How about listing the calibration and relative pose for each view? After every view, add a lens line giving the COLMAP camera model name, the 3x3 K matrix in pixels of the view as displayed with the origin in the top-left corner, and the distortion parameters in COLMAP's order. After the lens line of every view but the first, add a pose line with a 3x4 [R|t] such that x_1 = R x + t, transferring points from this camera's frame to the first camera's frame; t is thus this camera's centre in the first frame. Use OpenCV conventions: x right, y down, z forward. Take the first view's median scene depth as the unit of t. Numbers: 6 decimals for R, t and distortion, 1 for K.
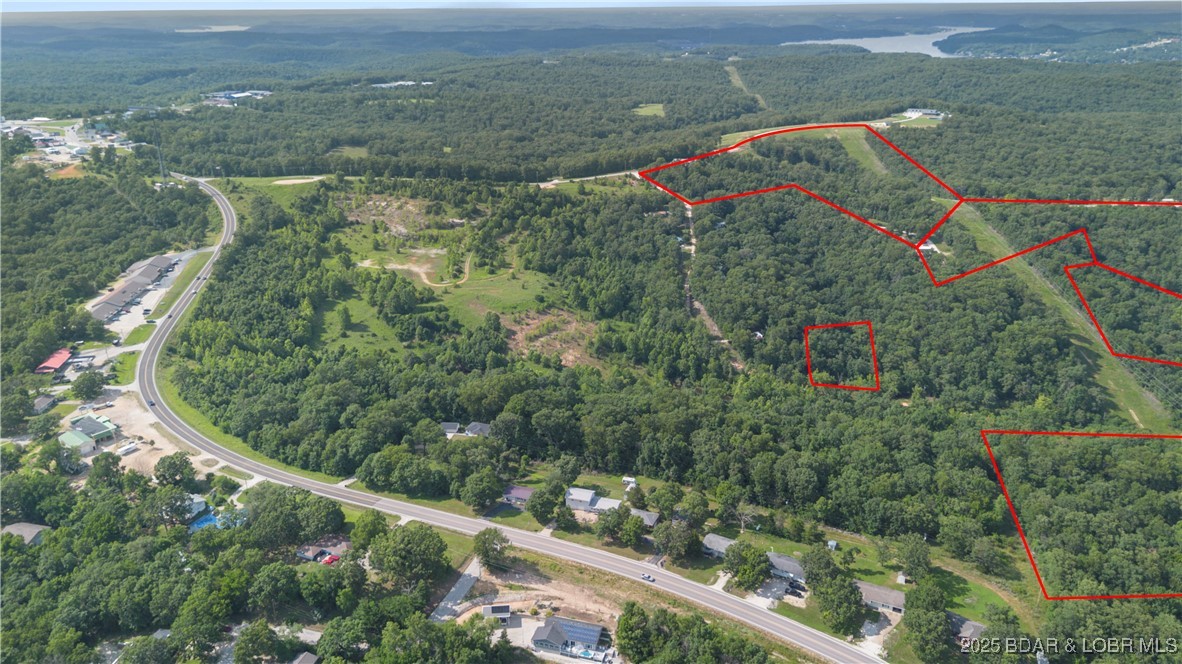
lens RADIAL K [[849.0, 0, 593.7], [0, 849.0, 340.2], [0, 0, 1]] dist [0.091408, -0.121107]
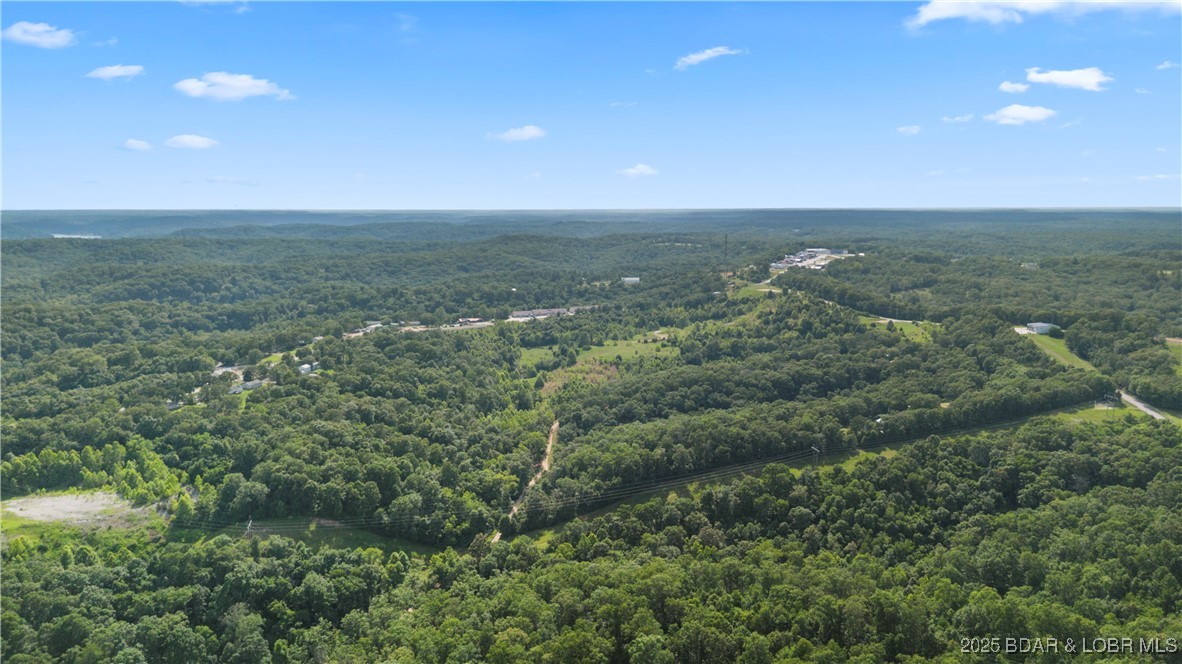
lens RADIAL K [[860.8, 0, 592.9], [0, 860.8, 335.1], [0, 0, 1]] dist [0.072372, -0.082829]
pose [[0.217991, 0.153958, -0.963731, 1.011251], [-0.356533, 0.931790, 0.068209, -0.132322], [0.908496, 0.328732, 0.258013, 0.504730]]
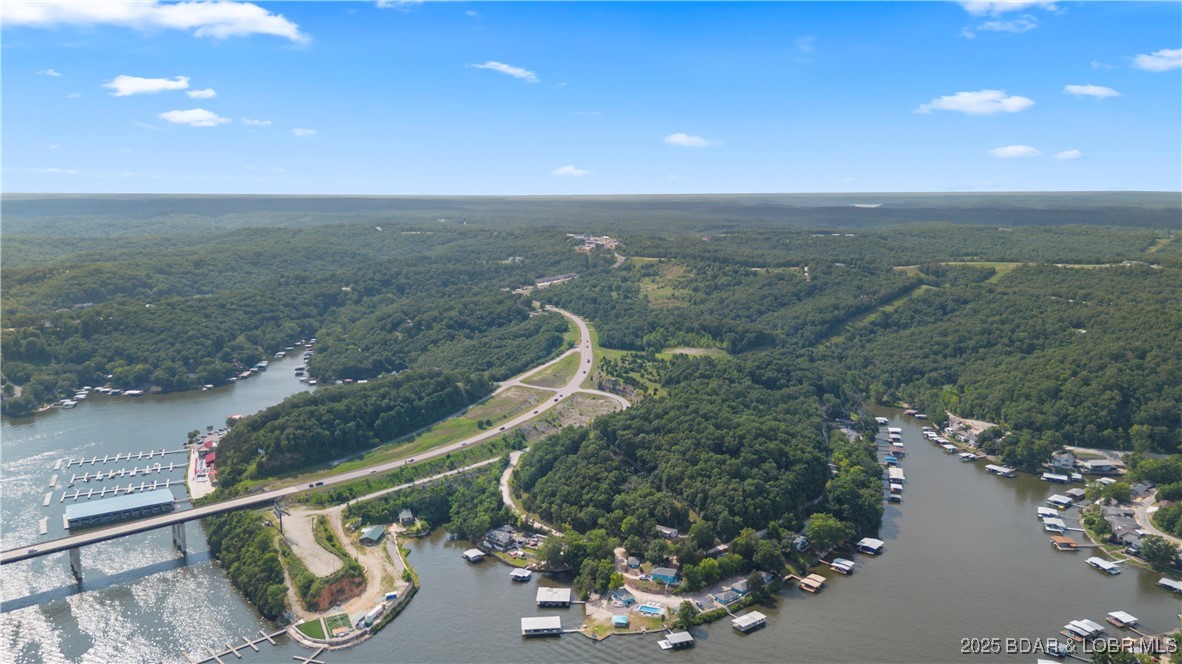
lens RADIAL K [[860.8, 0, 592.9], [0, 860.8, 335.1], [0, 0, 1]] dist [0.072372, -0.082829]
pose [[0.743505, 0.119768, -0.657918, 1.162301], [-0.250270, 0.962170, -0.107674, 0.318780], [0.620133, 0.244714, 0.745353, -0.786181]]
